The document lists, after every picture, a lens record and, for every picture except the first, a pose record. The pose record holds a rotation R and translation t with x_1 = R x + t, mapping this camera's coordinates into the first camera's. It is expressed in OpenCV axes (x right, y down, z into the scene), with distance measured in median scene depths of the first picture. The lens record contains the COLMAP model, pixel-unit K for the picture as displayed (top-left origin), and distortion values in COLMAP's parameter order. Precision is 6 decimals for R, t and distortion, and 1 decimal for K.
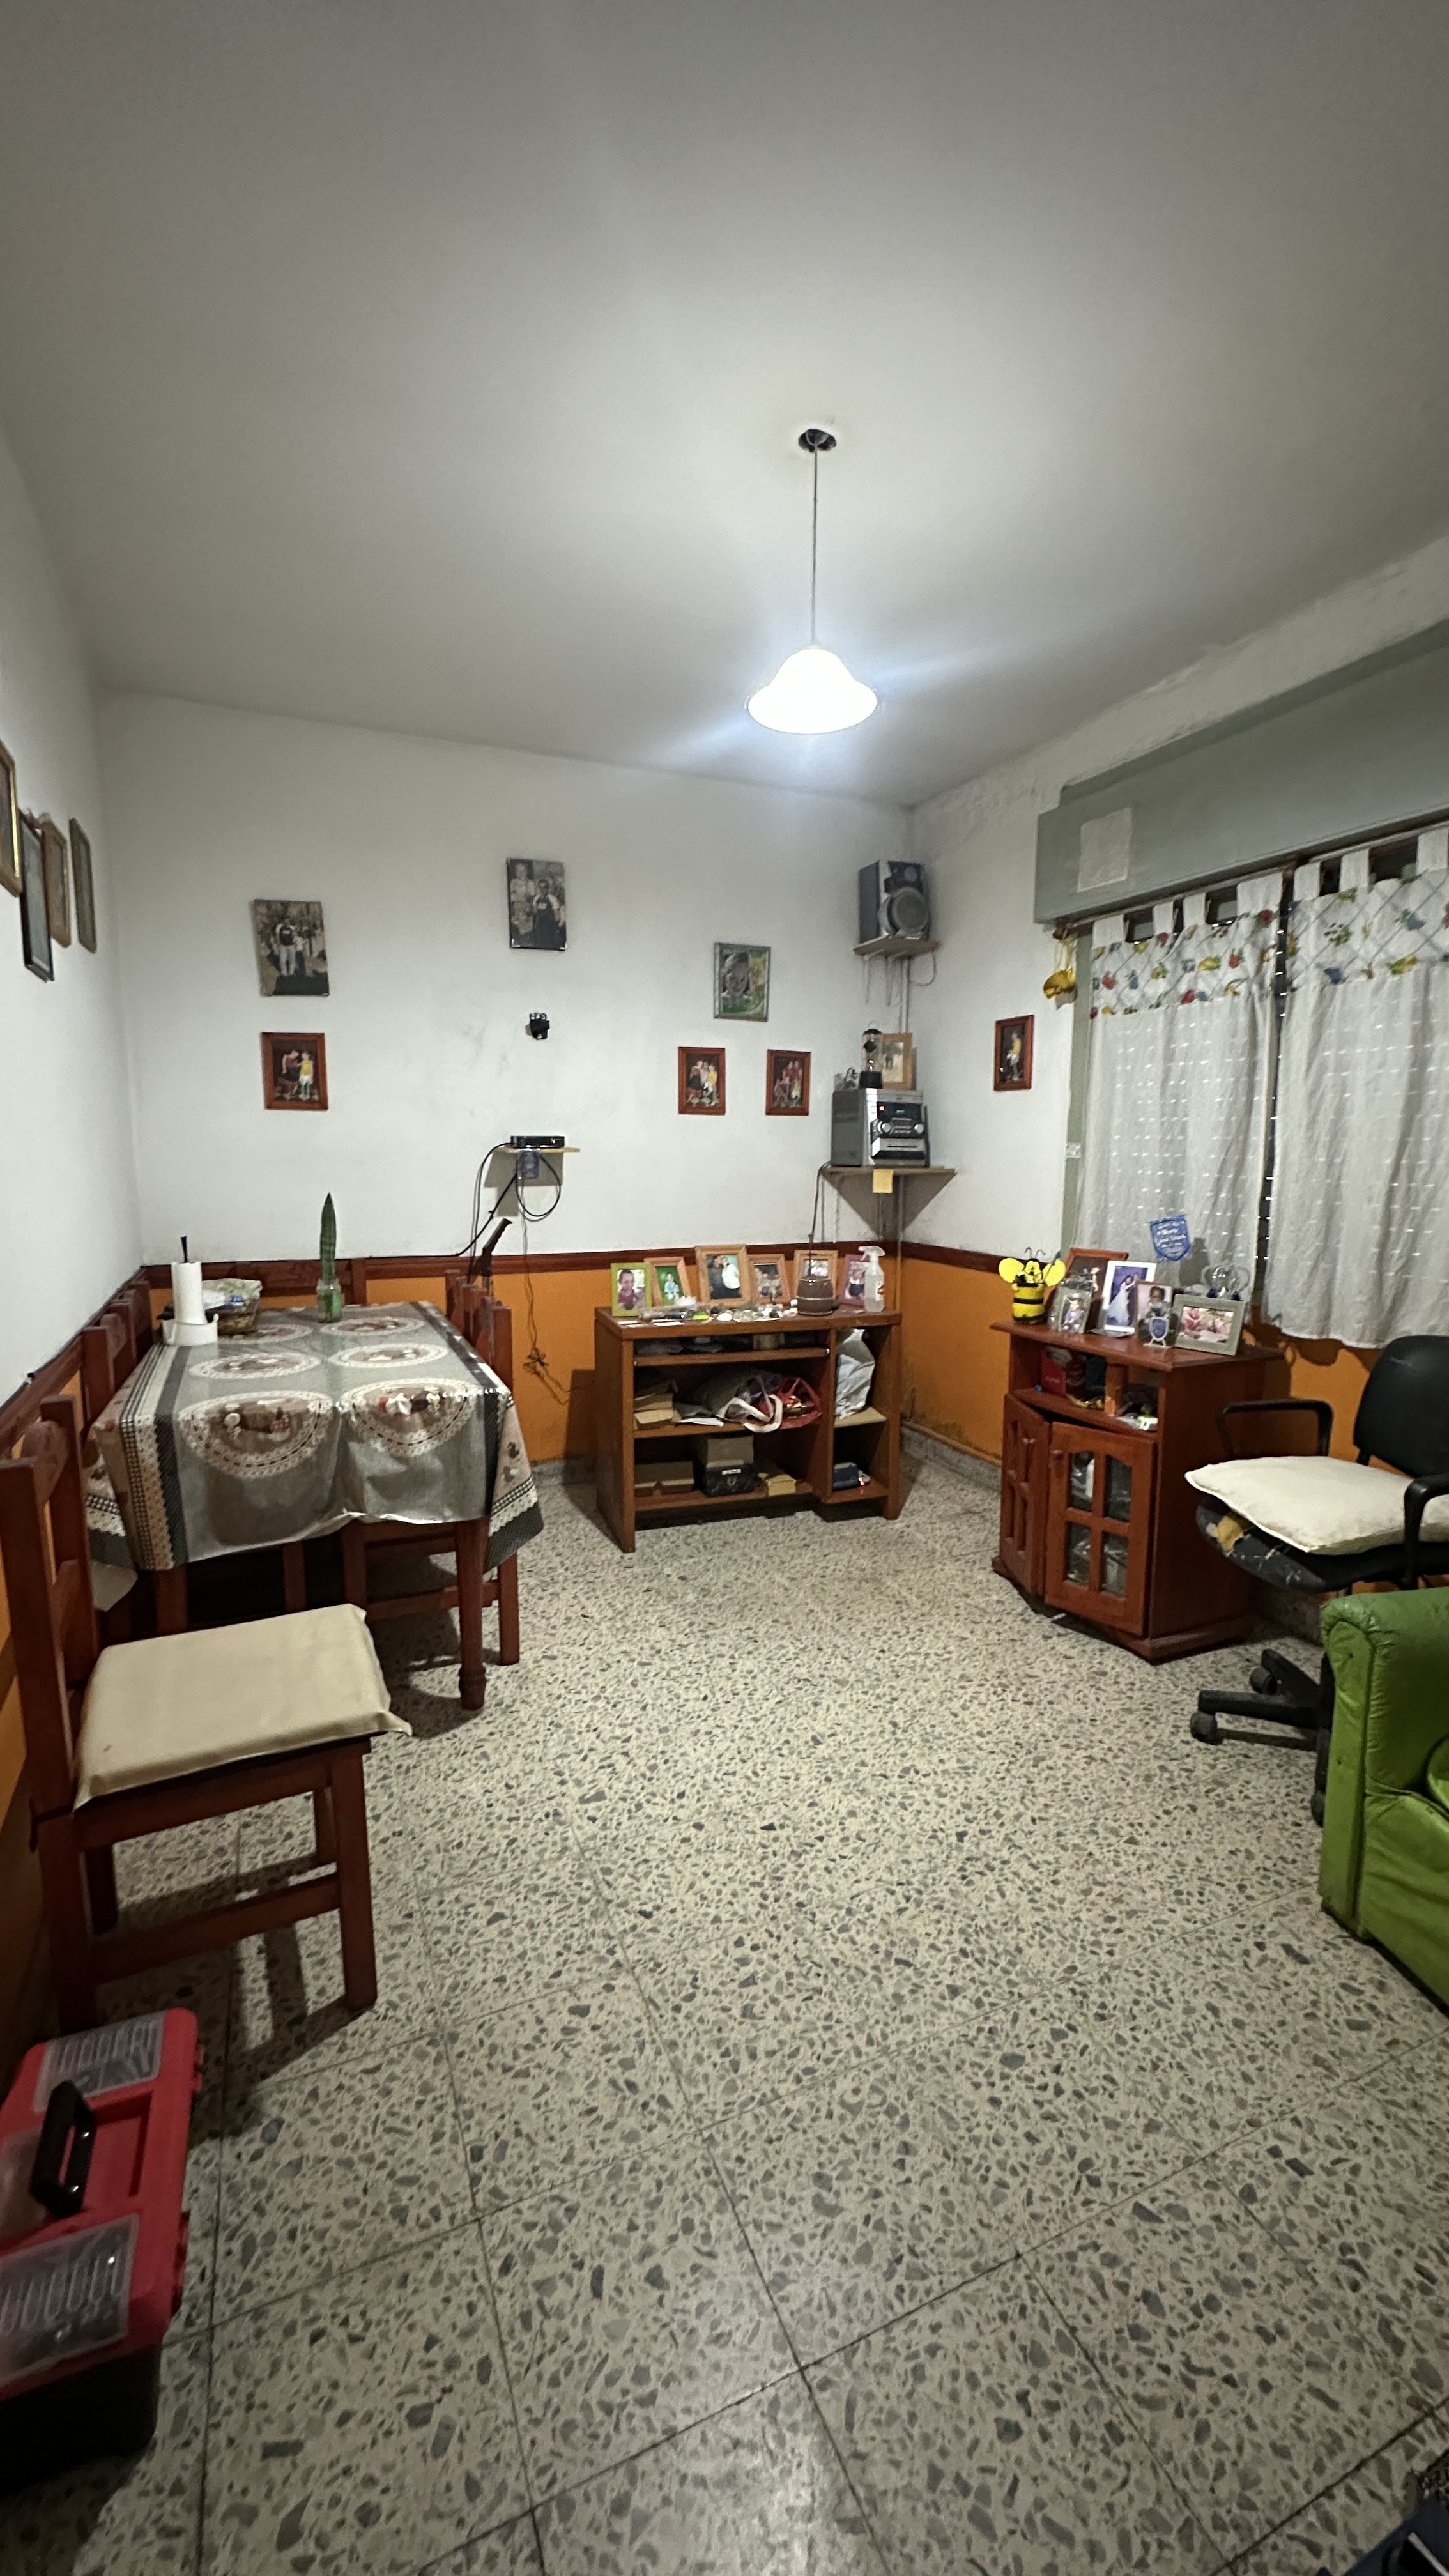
lens RADIAL K [[1023.8, 0, 725.4], [0, 1023.8, 1285.6], [0, 0, 1]] dist [-0.007168, 0.001492]
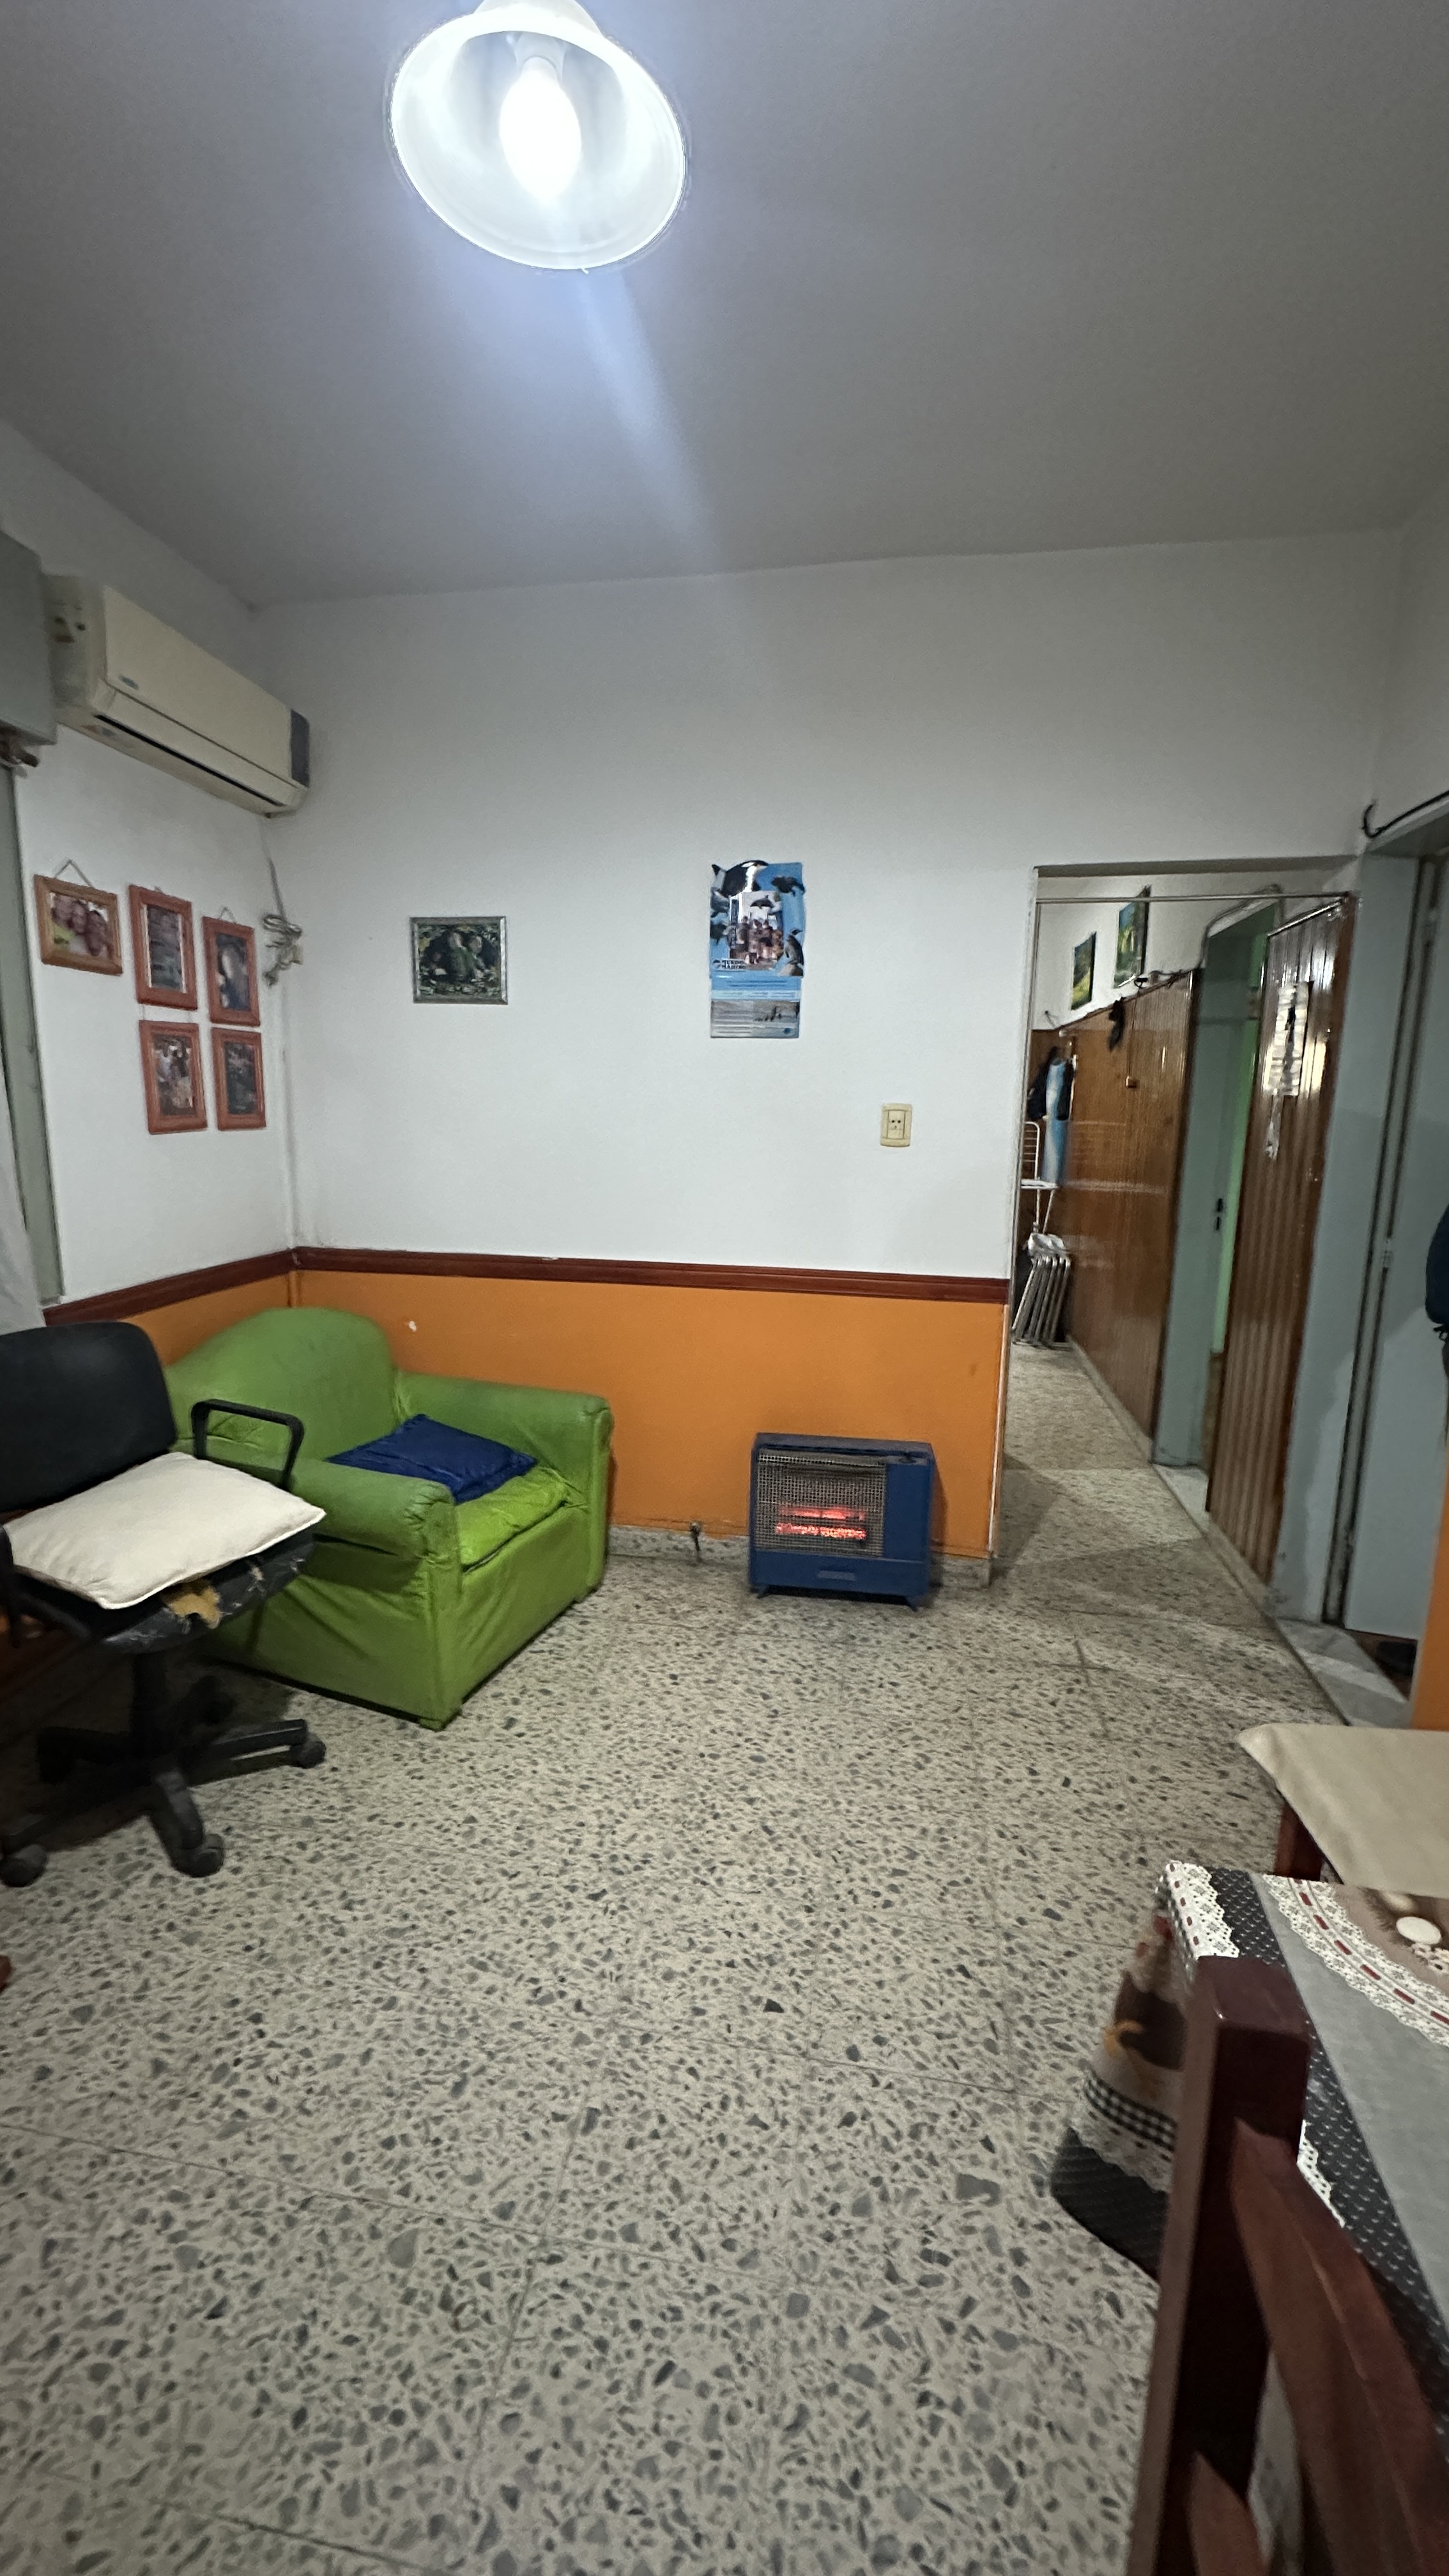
lens RADIAL K [[1023.8, 0, 725.4], [0, 1023.8, 1285.6], [0, 0, 1]] dist [-0.007168, 0.001492]
pose [[-0.840674, -0.115579, 0.529064, -0.310898], [0.053776, 0.954314, 0.293928, -0.262846], [-0.538864, 0.275549, -0.796052, 1.663017]]
